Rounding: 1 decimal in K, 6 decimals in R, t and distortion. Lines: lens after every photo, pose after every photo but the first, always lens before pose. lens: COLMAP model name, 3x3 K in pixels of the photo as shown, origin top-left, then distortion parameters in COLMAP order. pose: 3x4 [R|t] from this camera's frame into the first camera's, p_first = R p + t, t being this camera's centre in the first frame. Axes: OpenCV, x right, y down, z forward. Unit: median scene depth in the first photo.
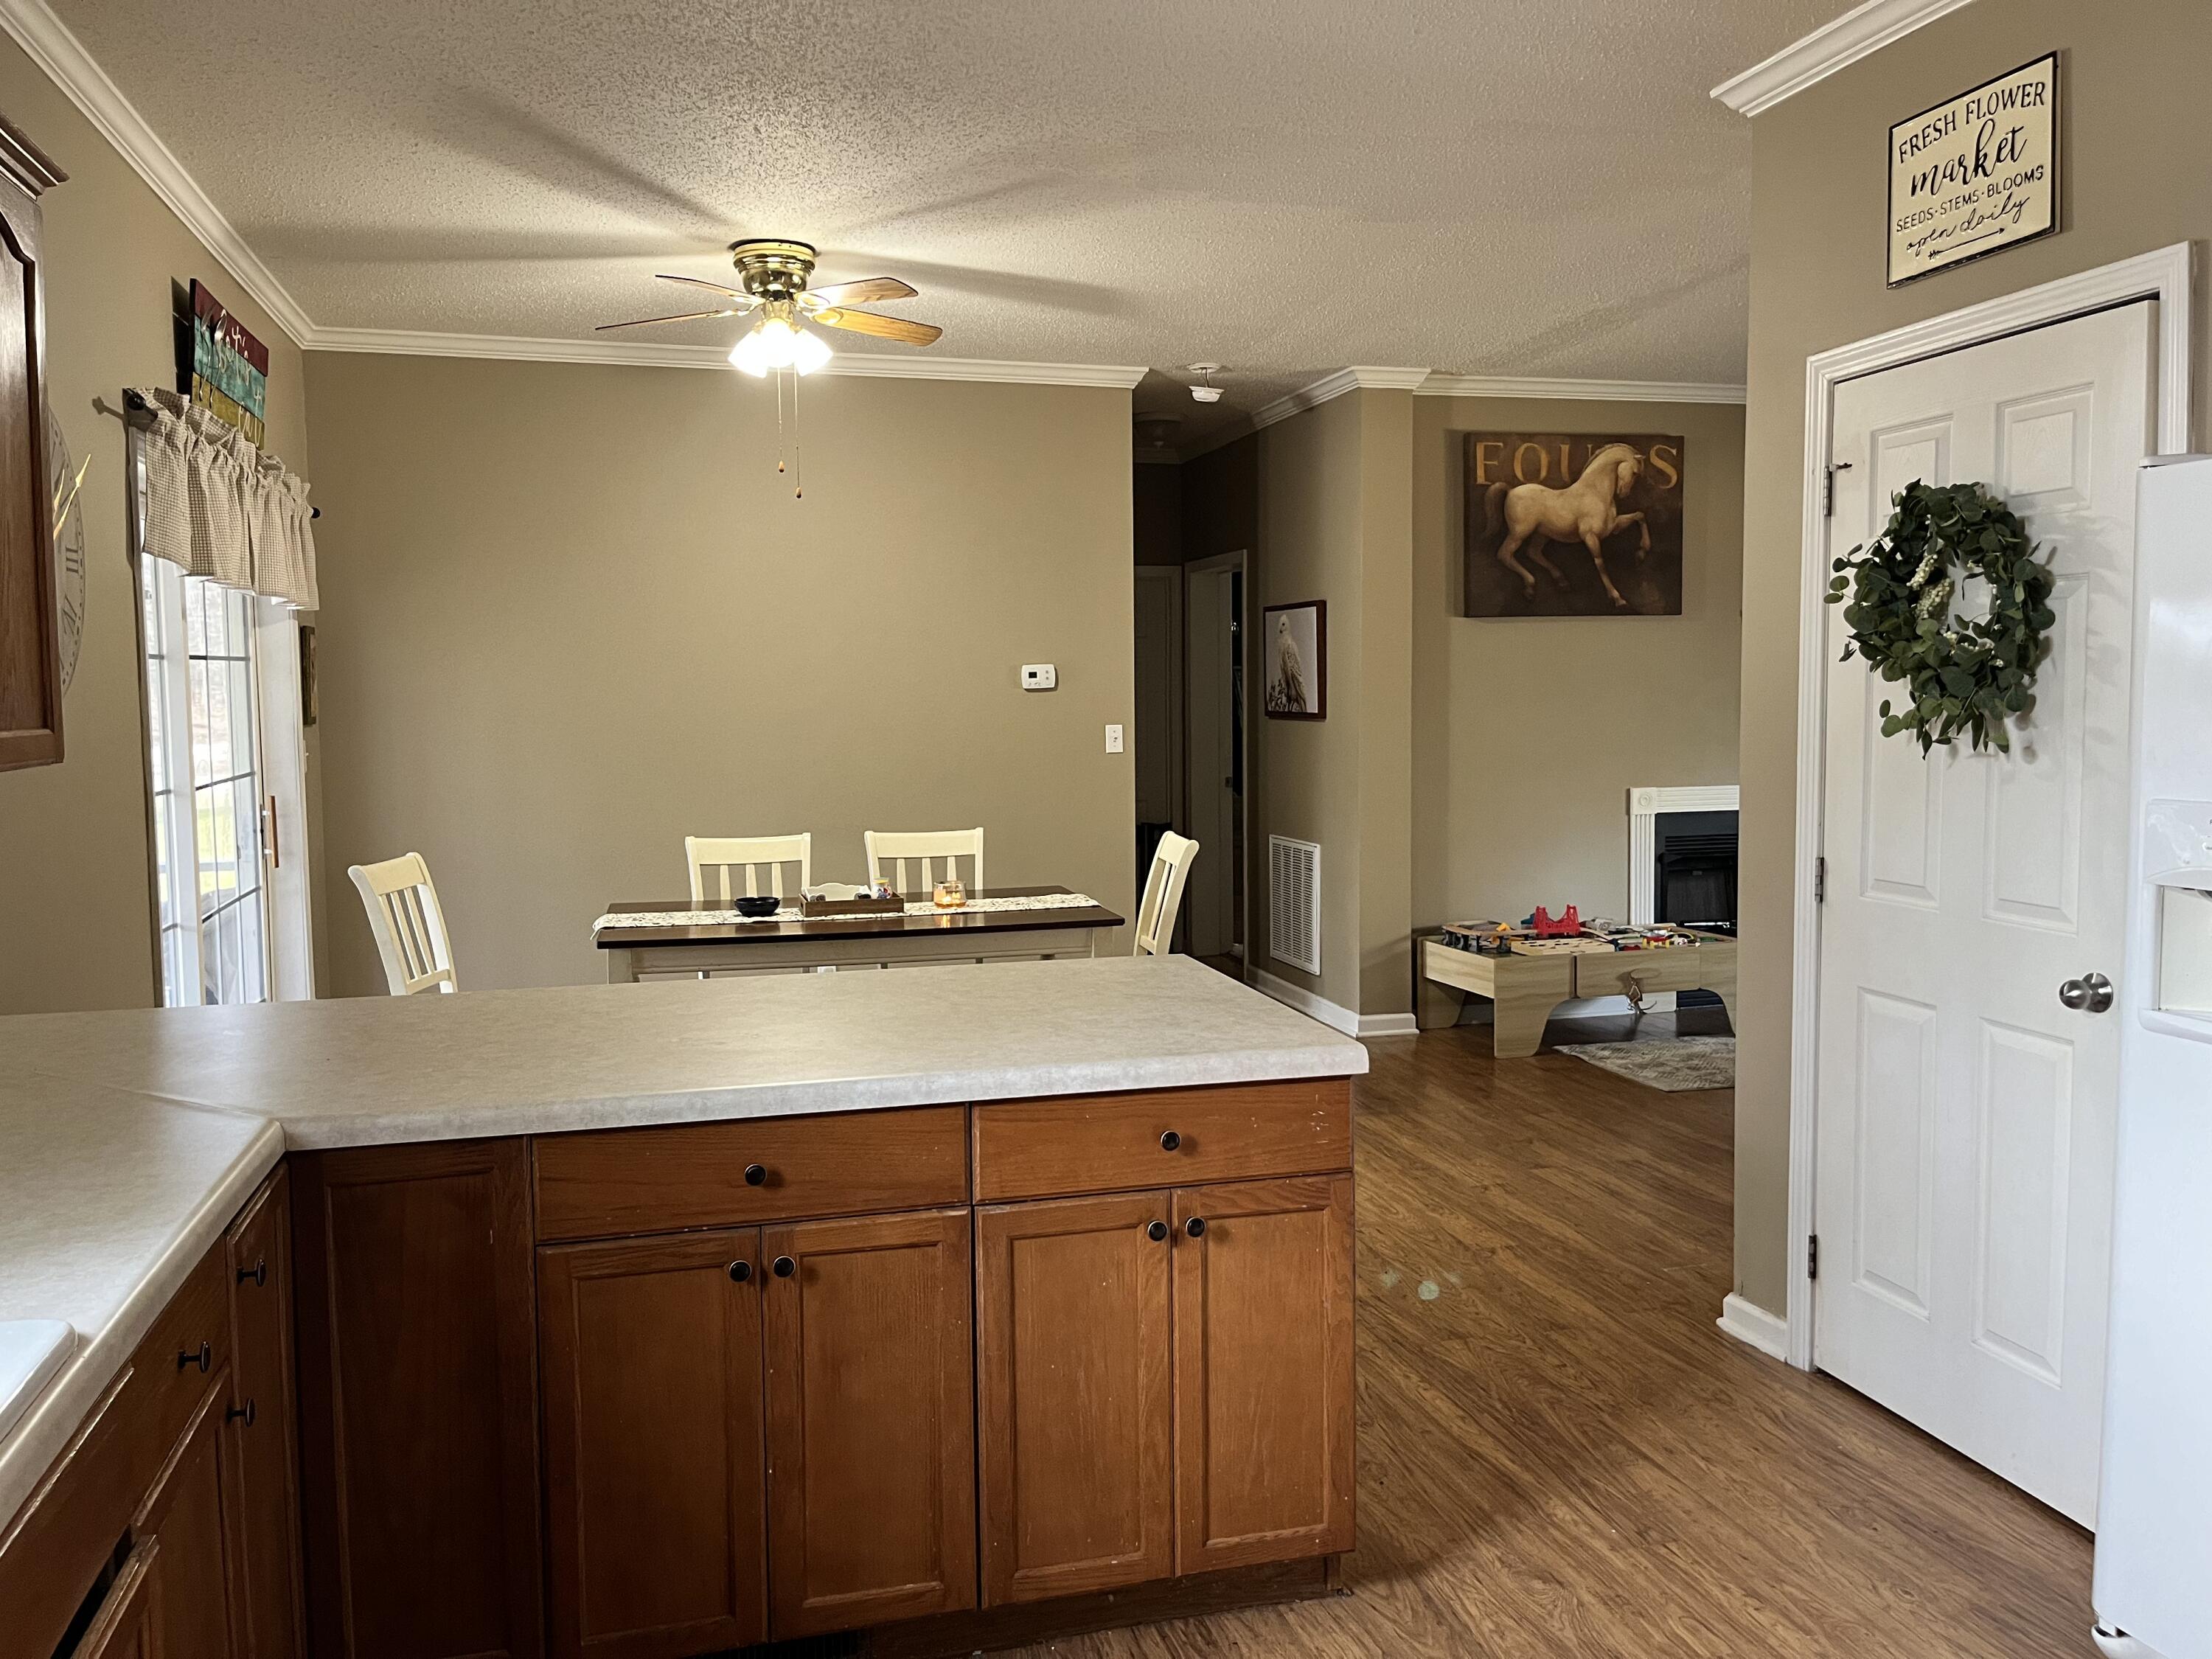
lens RADIAL K [[1666.3, 0, 1094.7], [0, 1666.3, 808.0], [0, 0, 1]] dist [0.065138, -0.088100]
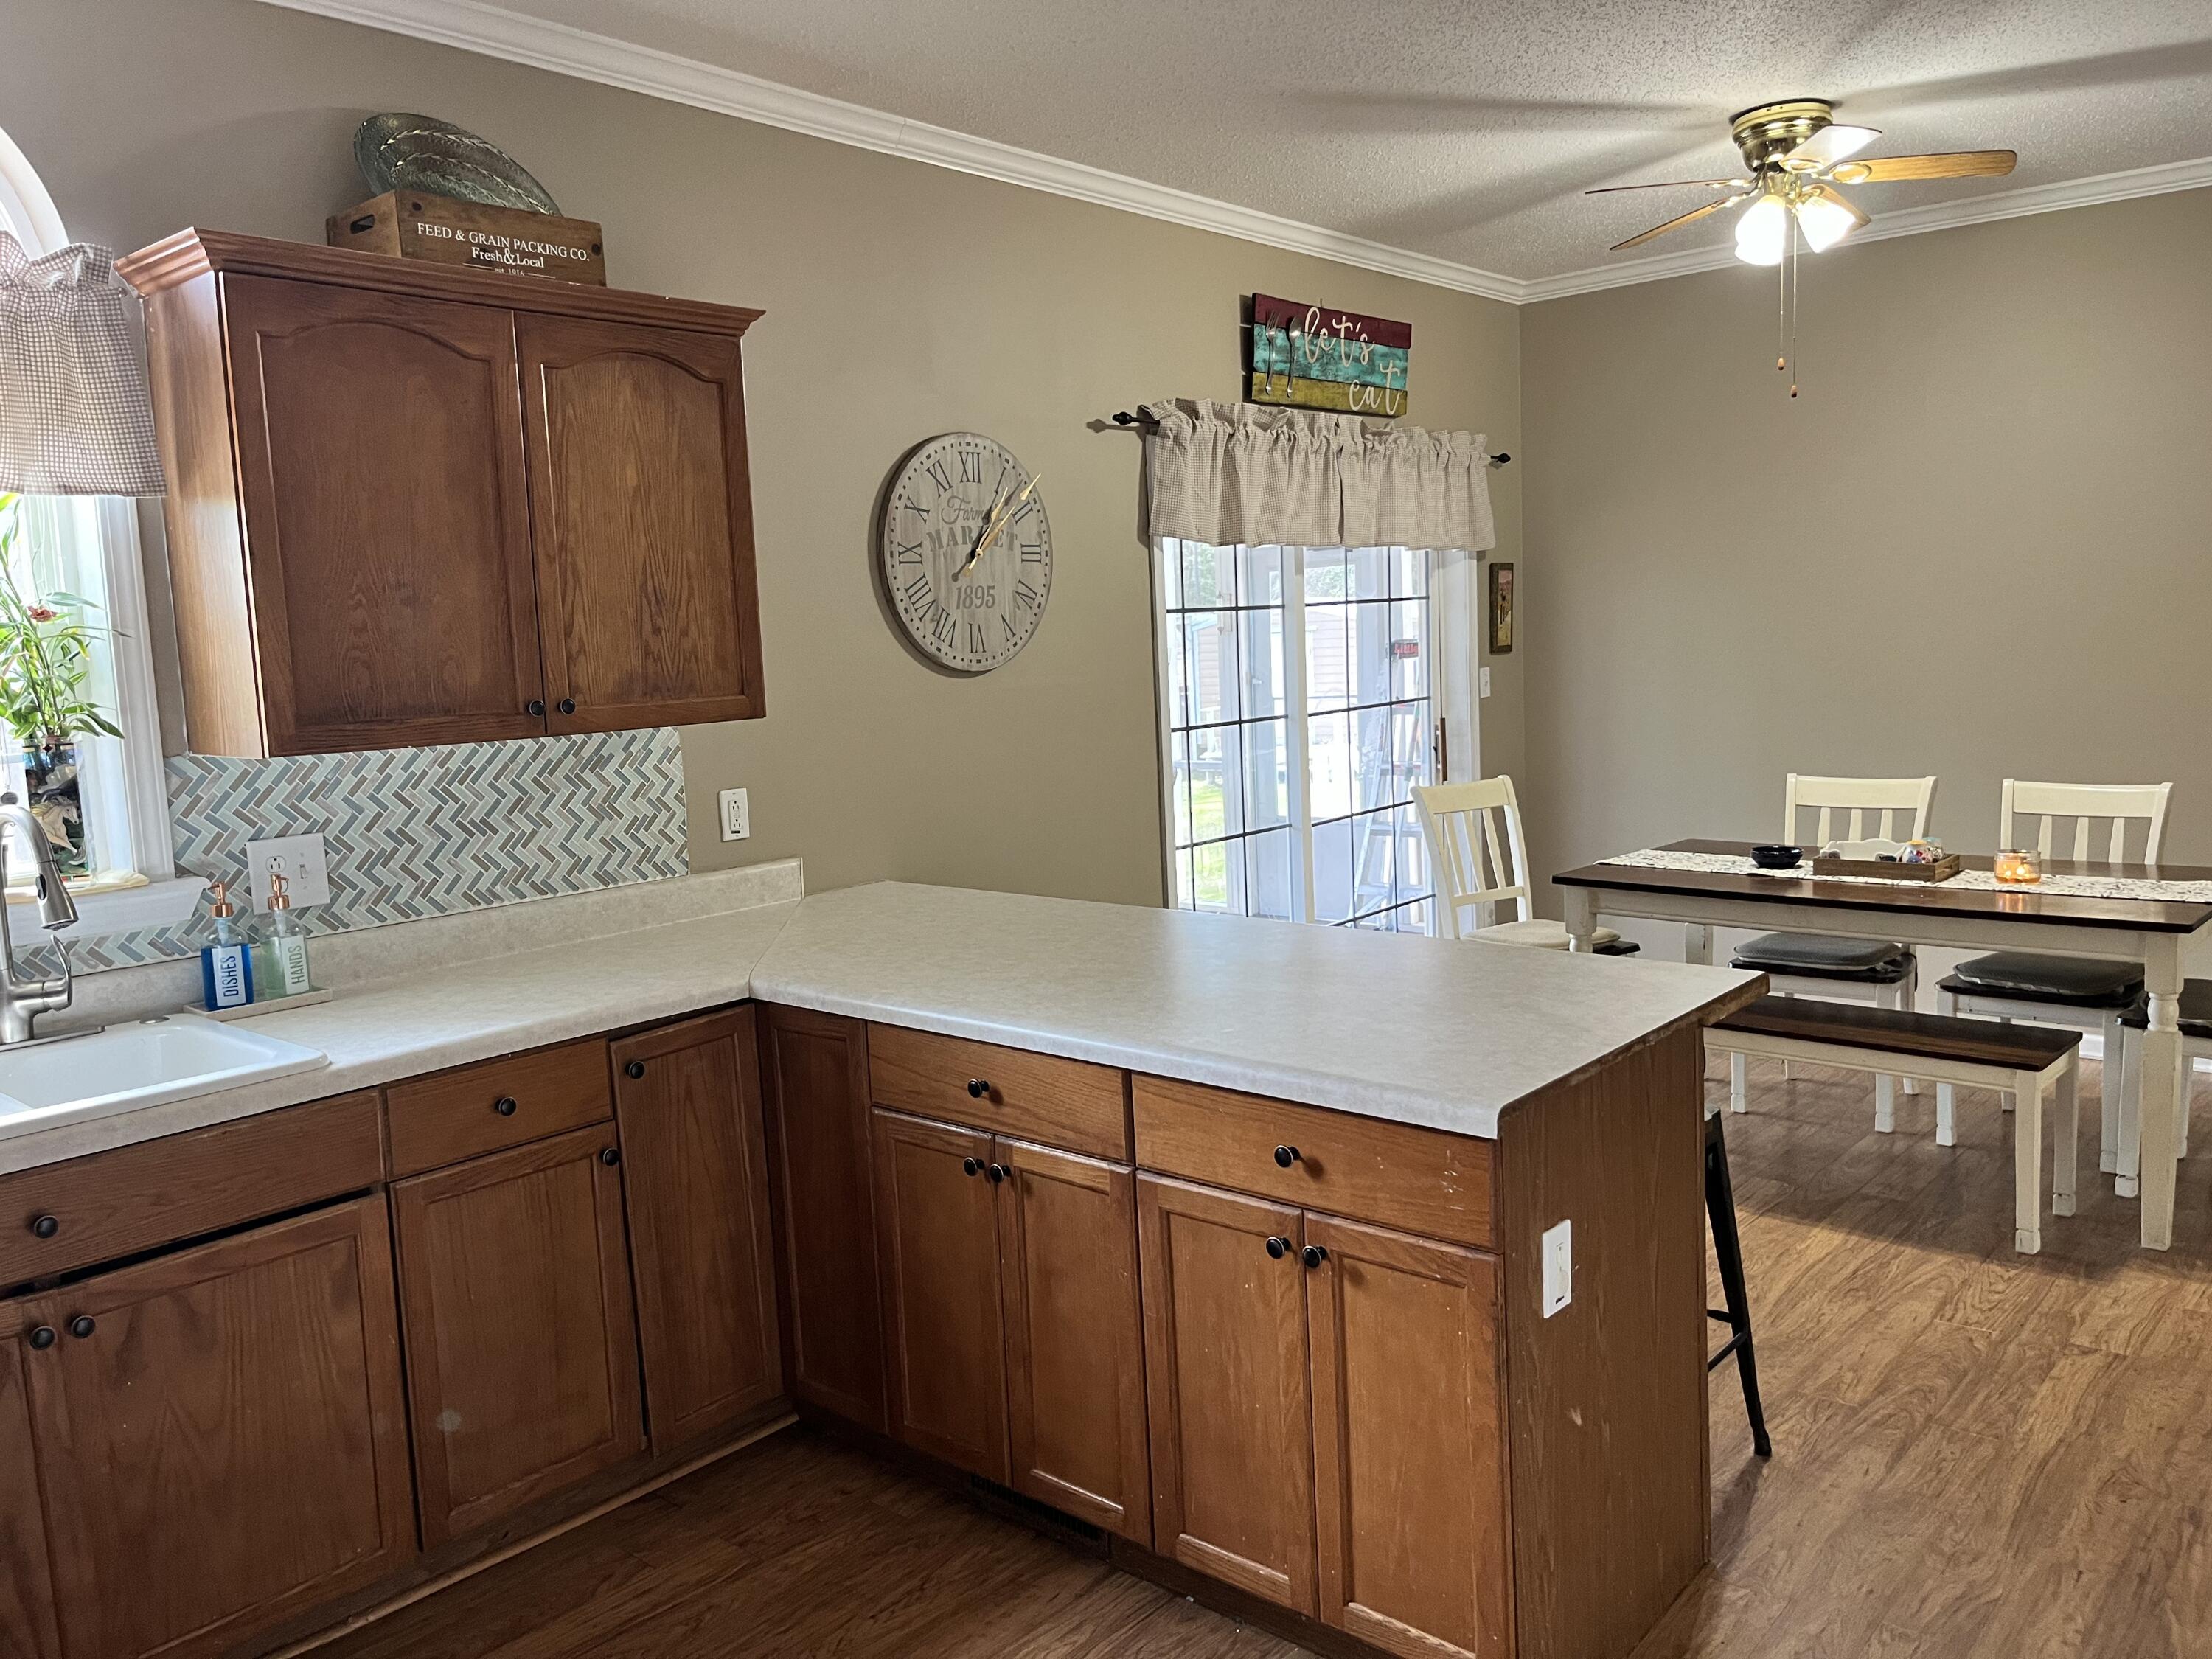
lens RADIAL K [[1666.3, 0, 1091.9], [0, 1666.3, 820.0], [0, 0, 1]] dist [0.065138, -0.088100]
pose [[0.546388, 0.078730, -0.833824, 0.352364], [-0.019736, 0.996506, 0.081158, -0.027648], [0.837300, -0.027888, 0.546032, 0.195782]]
